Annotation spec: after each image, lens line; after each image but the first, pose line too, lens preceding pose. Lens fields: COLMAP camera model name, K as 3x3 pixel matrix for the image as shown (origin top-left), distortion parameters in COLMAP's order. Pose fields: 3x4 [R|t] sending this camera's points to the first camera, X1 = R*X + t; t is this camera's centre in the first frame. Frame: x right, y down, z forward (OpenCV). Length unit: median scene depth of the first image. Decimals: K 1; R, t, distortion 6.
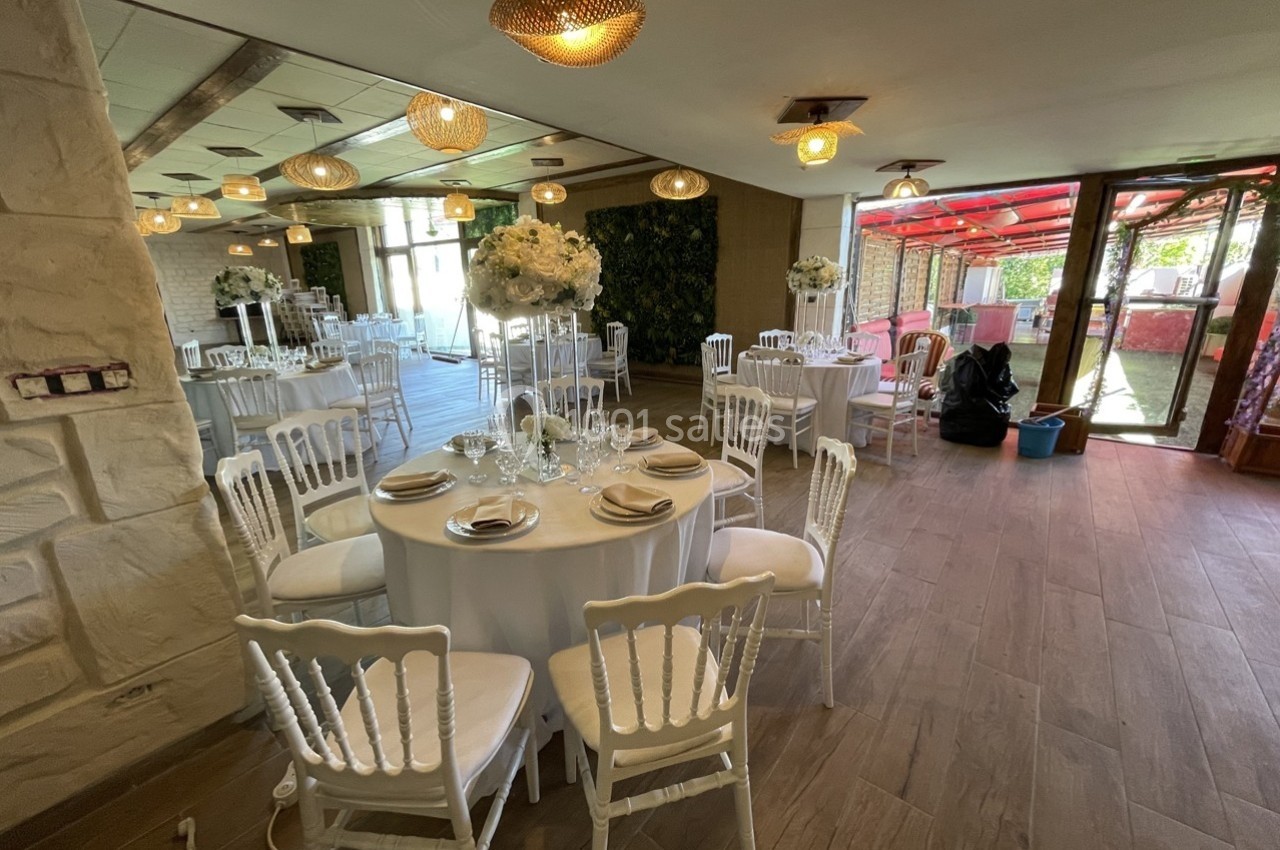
lens RADIAL K [[519.4, 0, 635.5], [0, 519.4, 426.6], [0, 0, 1]] dist [-0.001258, -0.000204]
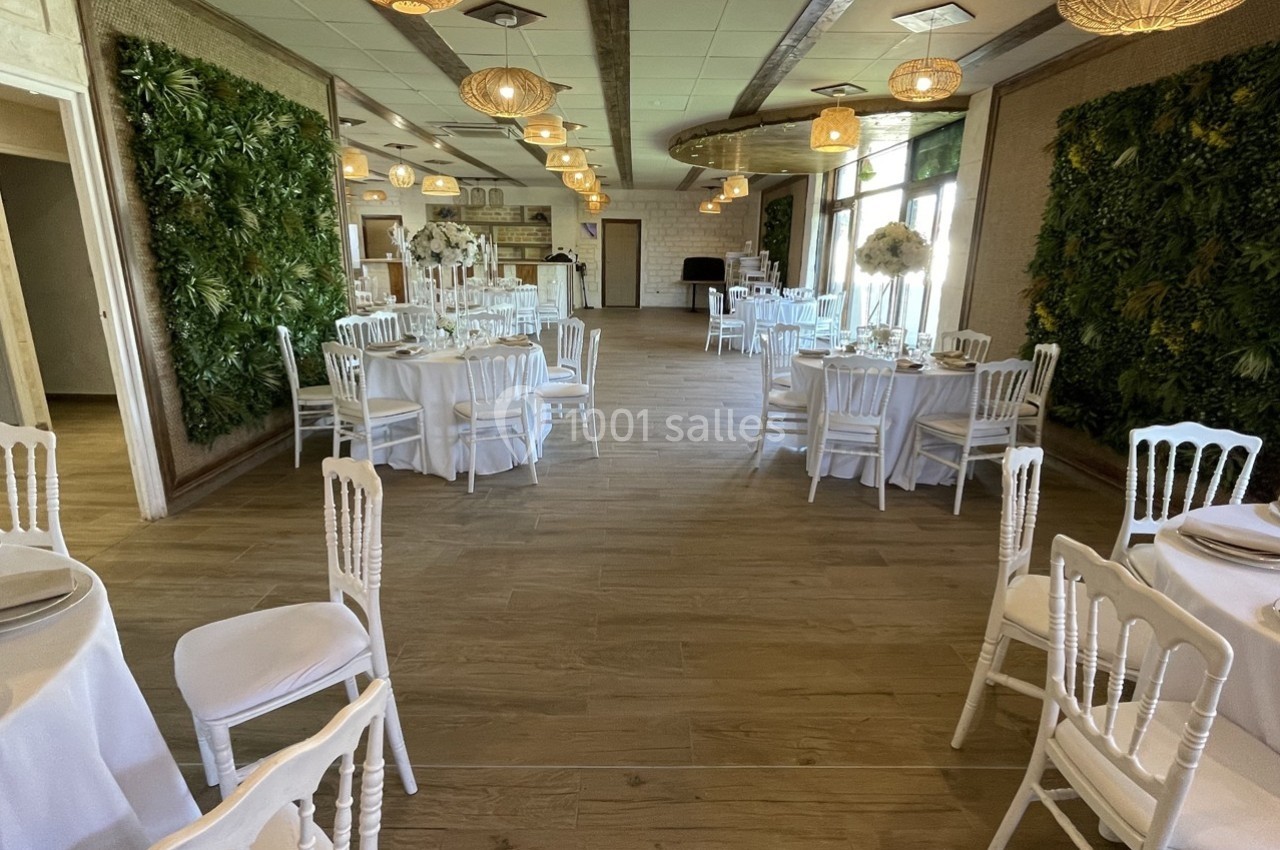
lens RADIAL K [[664.3, 0, 640.0], [0, 664.3, 425.0], [0, 0, 1]] dist [-0.001395, -0.000579]
pose [[0.628231, 0.225000, -0.744782, 0.194484], [-0.233232, 0.967709, 0.095613, -0.105956], [0.742245, 0.113640, 0.660422, 0.356516]]
